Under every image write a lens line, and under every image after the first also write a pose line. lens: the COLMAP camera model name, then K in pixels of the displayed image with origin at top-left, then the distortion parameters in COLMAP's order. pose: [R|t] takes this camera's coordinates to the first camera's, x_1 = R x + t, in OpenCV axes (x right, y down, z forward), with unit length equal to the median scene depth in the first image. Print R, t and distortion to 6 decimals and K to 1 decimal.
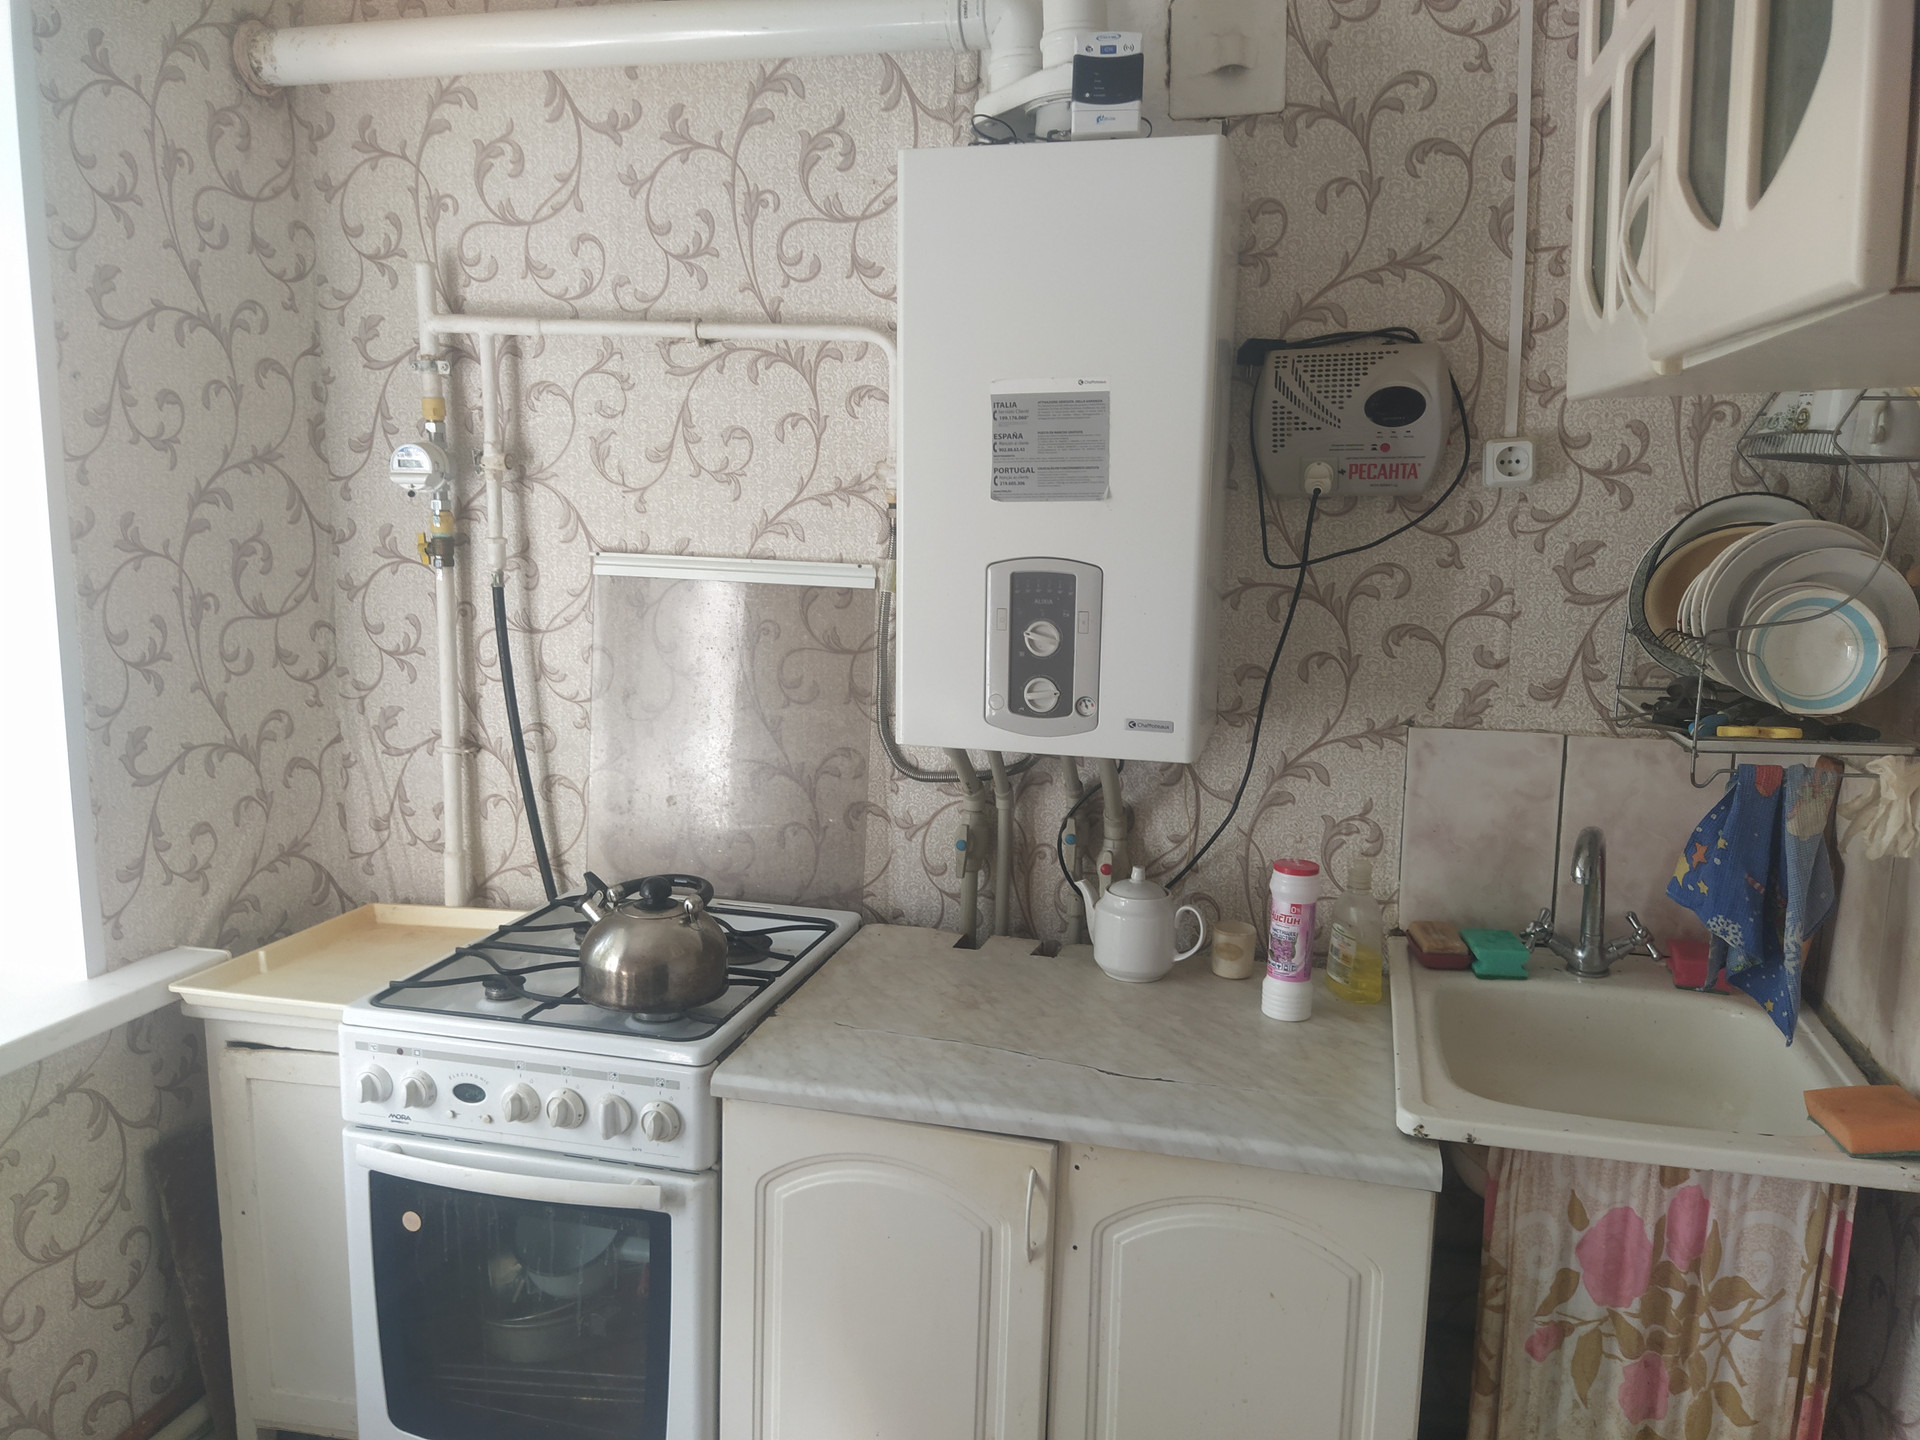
lens RADIAL K [[1492.7, 0, 966.9], [0, 1492.7, 720.2], [0, 0, 1]] dist [-0.006889, -0.001697]
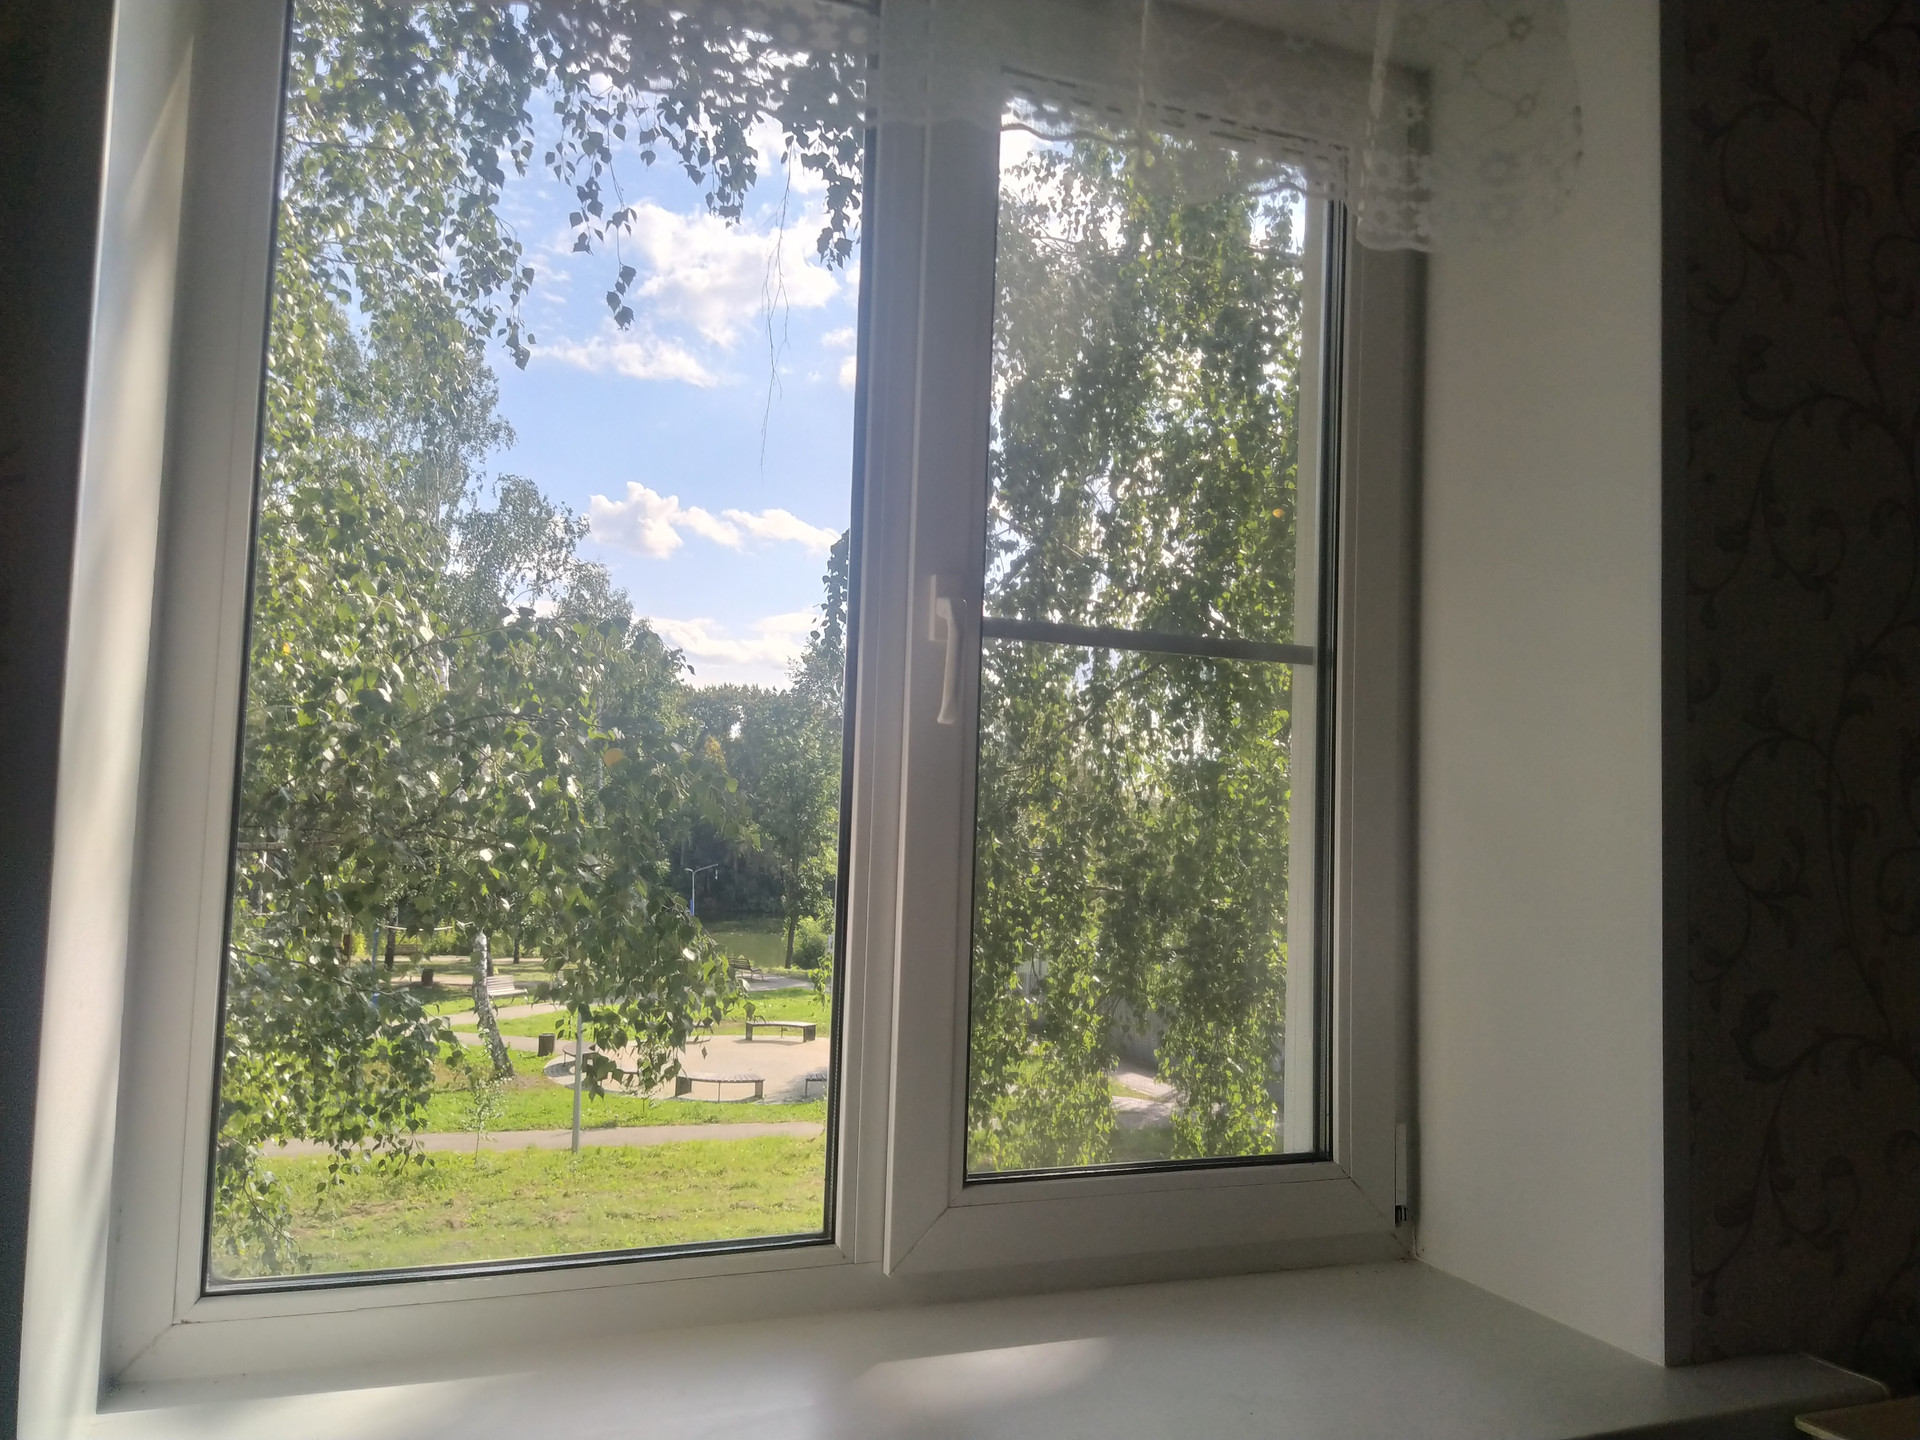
lens RADIAL K [[1492.7, 0, 962.9], [0, 1492.7, 718.2], [0, 0, 1]] dist [-0.006889, -0.001697]
pose [[0.611491, -0.051749, -0.789557, -0.245053], [-0.148916, 0.972501, -0.179071, 0.059113], [0.777111, 0.227078, 0.586969, 0.309388]]
